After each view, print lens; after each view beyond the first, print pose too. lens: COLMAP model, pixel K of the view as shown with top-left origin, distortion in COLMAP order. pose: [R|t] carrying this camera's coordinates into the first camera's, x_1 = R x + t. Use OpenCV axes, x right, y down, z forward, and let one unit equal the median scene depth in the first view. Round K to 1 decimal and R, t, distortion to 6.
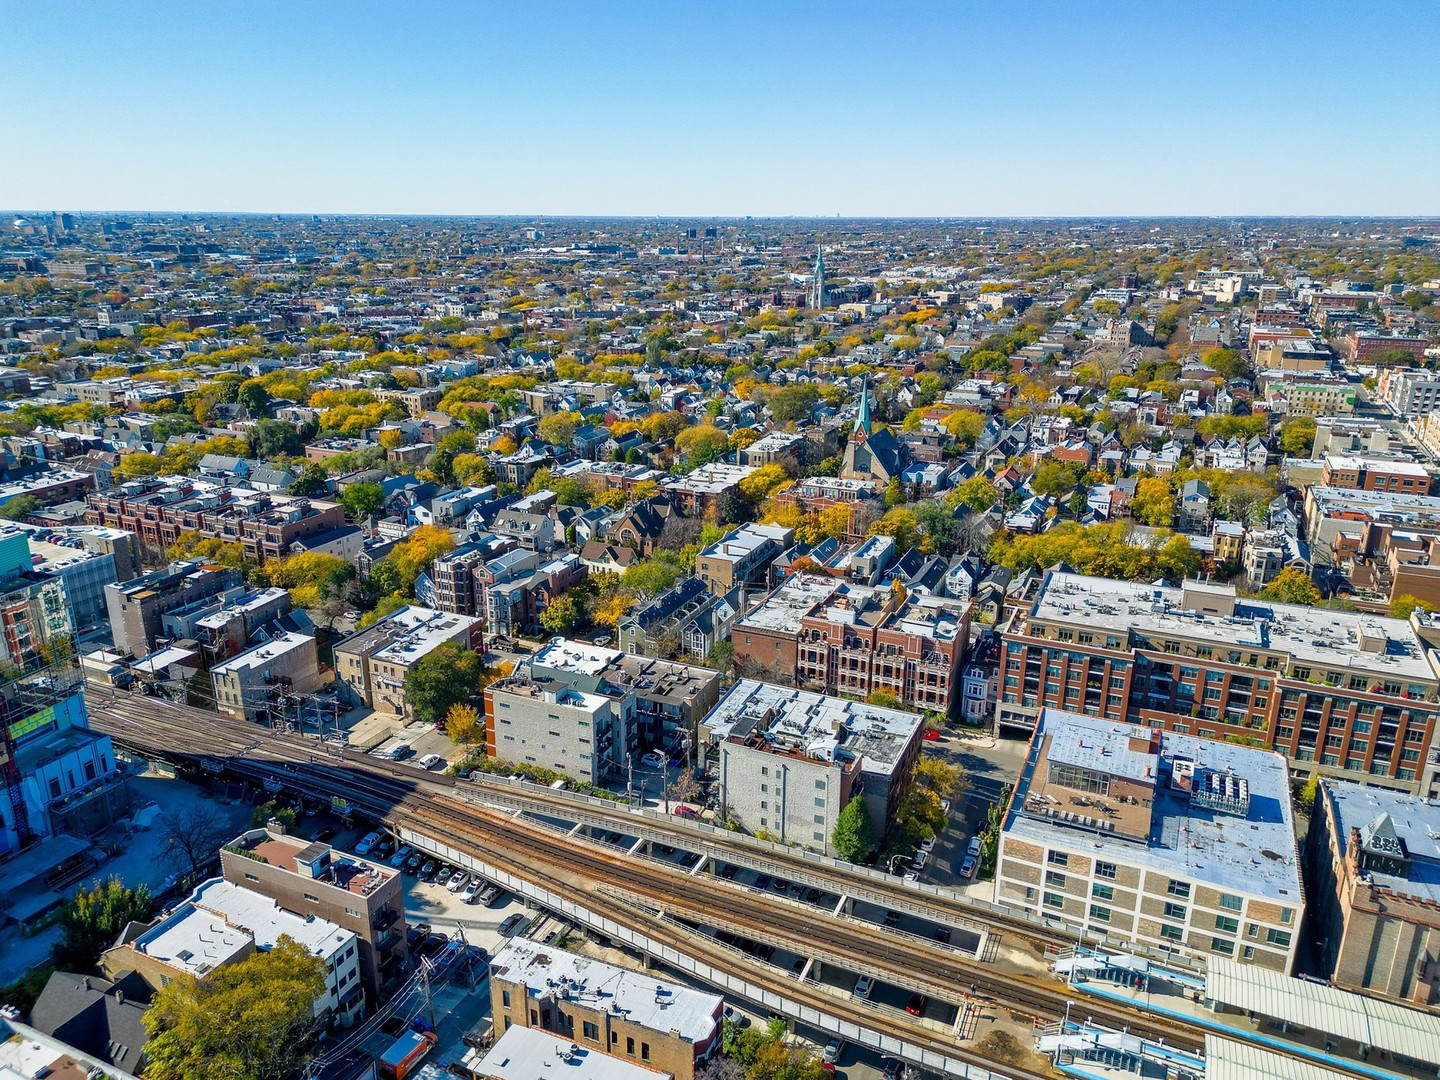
lens RADIAL K [[1025.6, 0, 700.9], [0, 1025.6, 543.1], [0, 0, 1]] dist [0.085742, -0.100289]
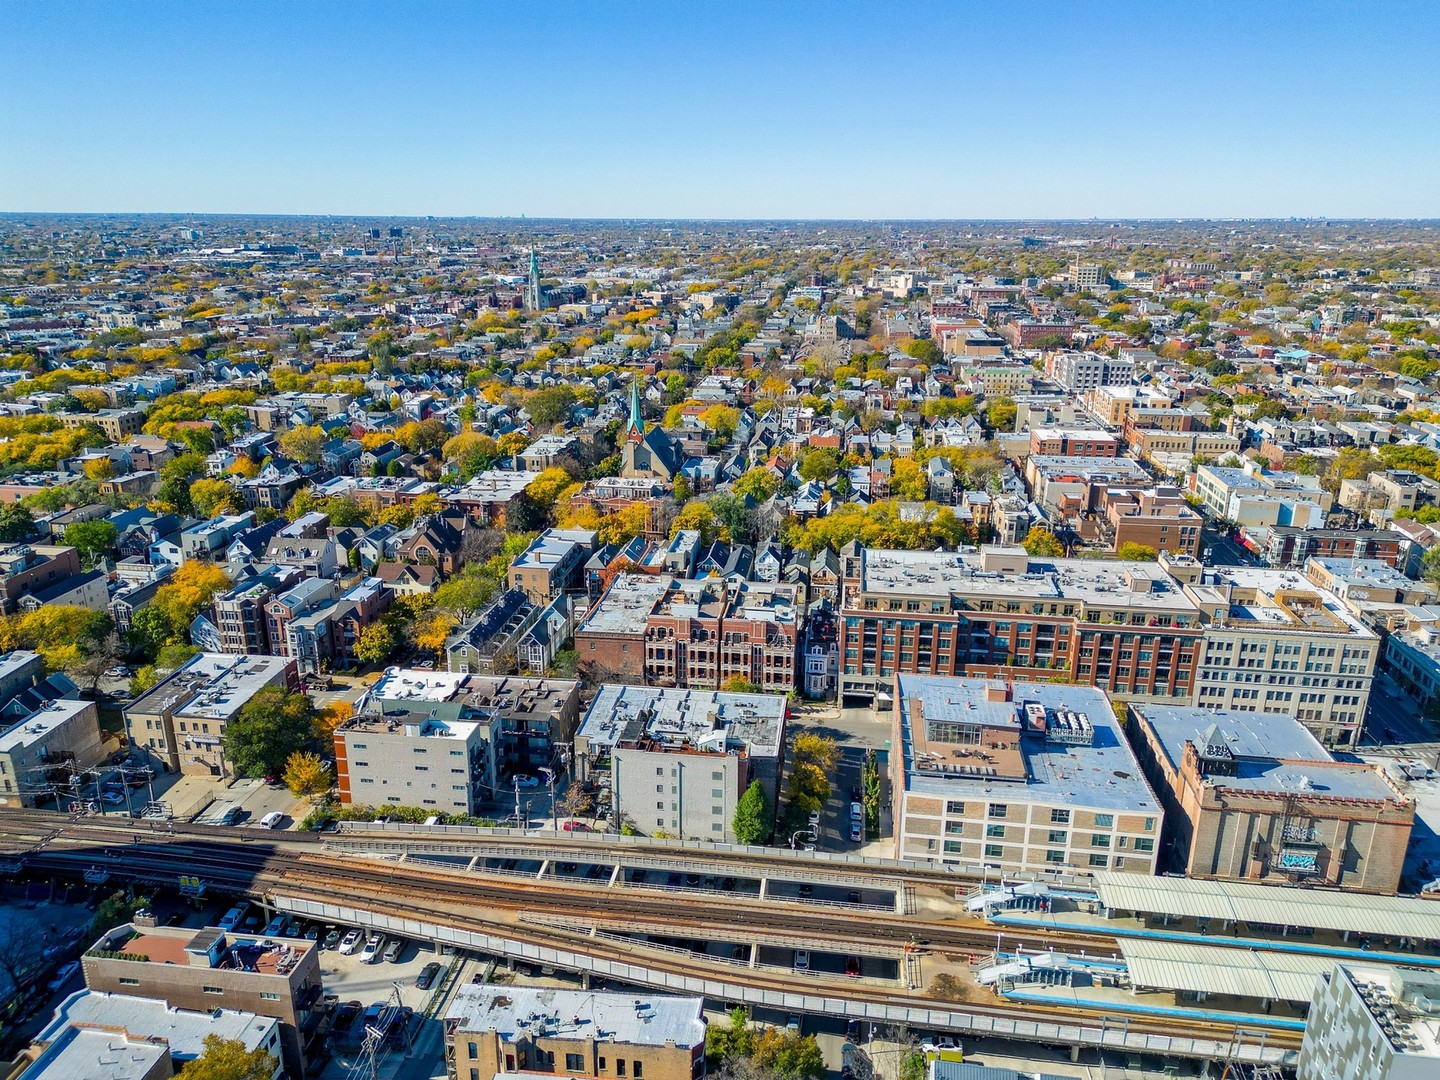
lens RADIAL K [[1025.6, 0, 700.9], [0, 1025.6, 543.1], [0, 0, 1]] dist [0.085742, -0.100289]
pose [[0.954614, -0.088661, 0.284344, -0.128705], [0.088841, 0.995970, 0.012288, -0.006959], [-0.284288, 0.013531, 0.958644, 0.019144]]
